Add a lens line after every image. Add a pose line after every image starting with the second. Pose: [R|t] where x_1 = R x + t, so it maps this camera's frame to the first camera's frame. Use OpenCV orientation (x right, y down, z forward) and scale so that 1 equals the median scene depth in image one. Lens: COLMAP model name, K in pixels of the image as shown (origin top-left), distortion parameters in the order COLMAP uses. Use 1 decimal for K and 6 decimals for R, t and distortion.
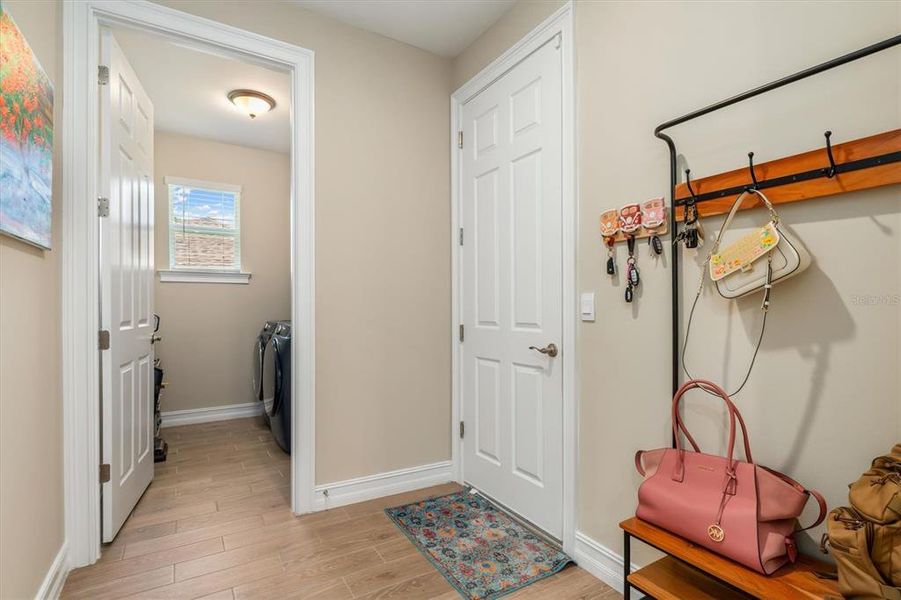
lens RADIAL K [[434.6, 0, 447.6], [0, 434.6, 302.4], [0, 0, 1]] dist [0.001604, -0.001154]
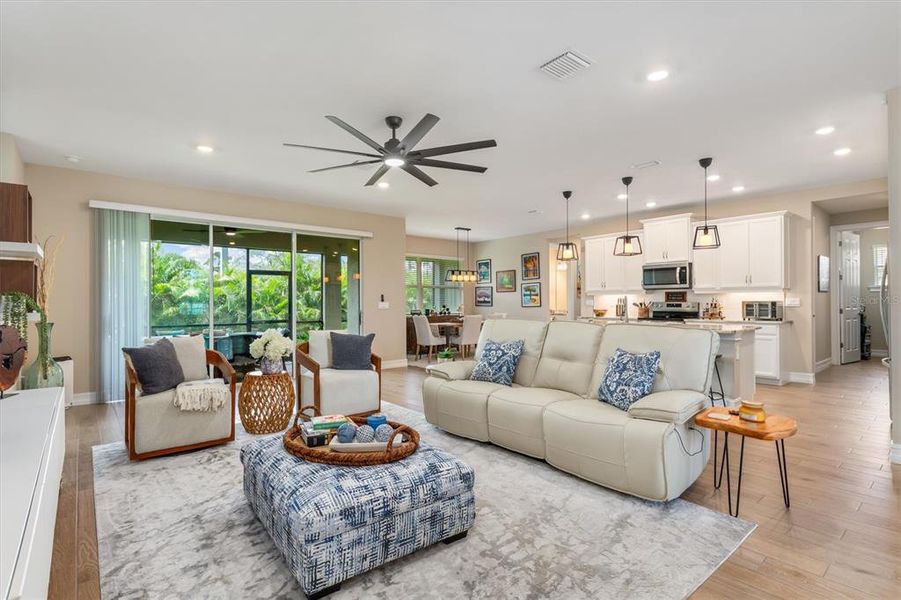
lens RADIAL K [[435.1, 0, 447.6], [0, 435.1, 302.0], [0, 0, 1]] dist [0.012107, -0.000653]
pose [[0.154378, -0.000994, -0.988011, 2.554581], [0.008506, 0.999964, 0.000323, -0.028220], [0.987975, -0.008454, 0.154381, -3.092370]]
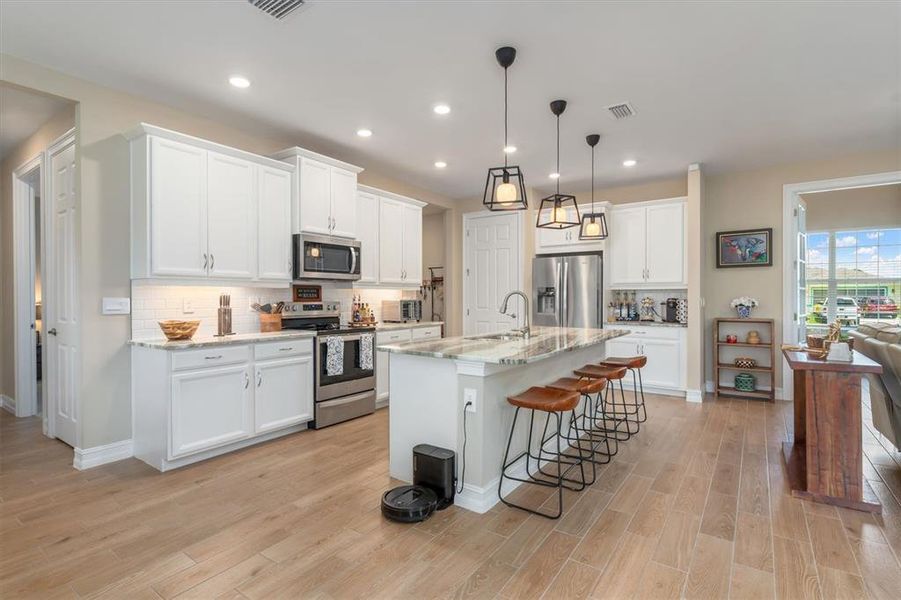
lens RADIAL K [[434.6, 0, 447.6], [0, 434.6, 302.4], [0, 0, 1]] dist [0.001604, -0.001154]
pose [[0.916315, -0.005833, 0.400416, -1.071066], [-0.002653, 0.999784, 0.020637, -0.055852], [-0.400450, -0.019972, 0.916101, -2.942045]]
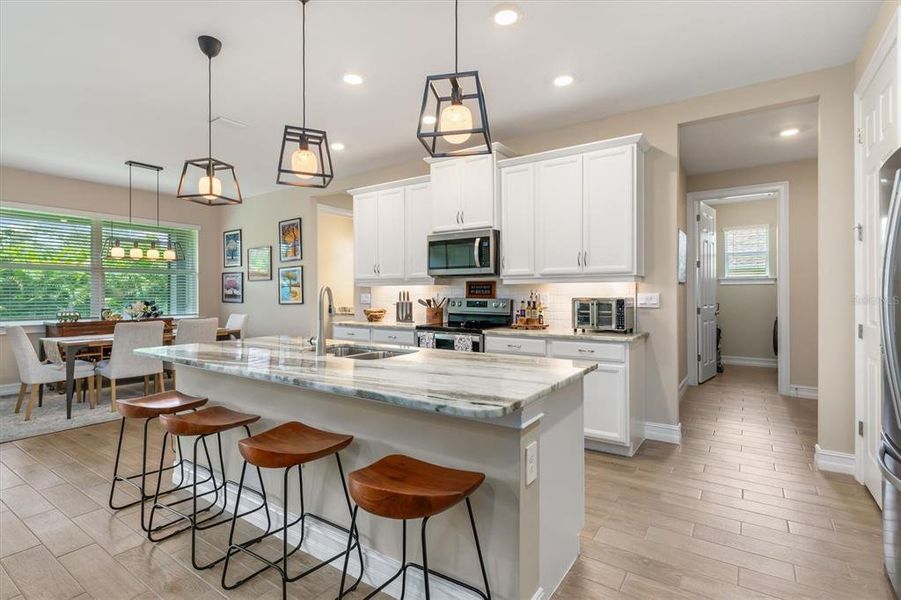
lens RADIAL K [[438.1, 0, 449.2], [0, 438.1, 294.5], [0, 0, 1]] dist [0.011936, -0.000194]
pose [[0.414453, 0.000748, -0.910070, 1.140450], [0.005616, 0.999979, 0.003379, -0.038111], [0.910053, -0.006512, 0.414440, -1.662076]]
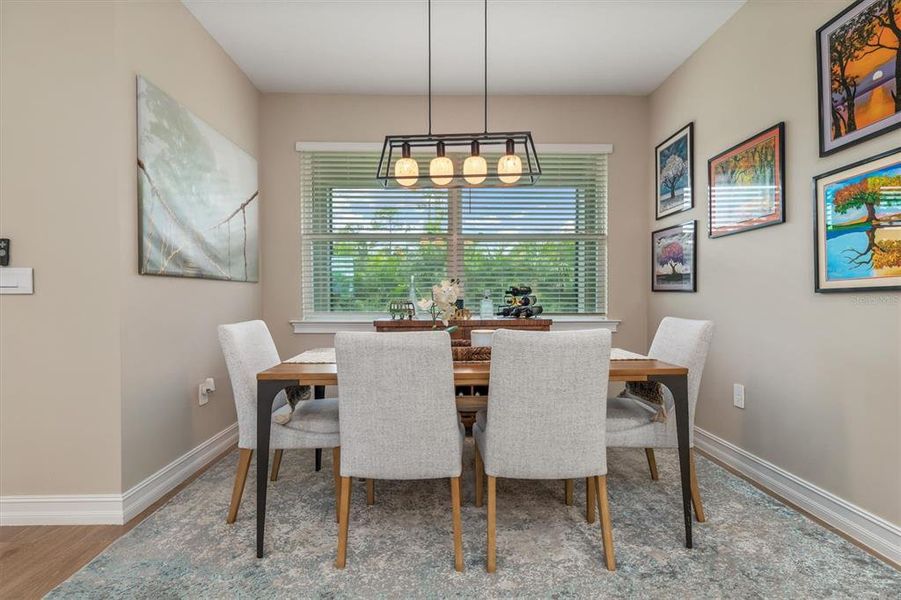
lens RADIAL K [[434.6, 0, 447.6], [0, 434.6, 302.4], [0, 0, 1]] dist [0.001604, -0.001154]
pose [[-0.501083, 0.016977, -0.865233, -0.993358], [0.007630, 0.999855, 0.015200, 0.038491], [0.865366, 0.001015, -0.501140, -1.697197]]
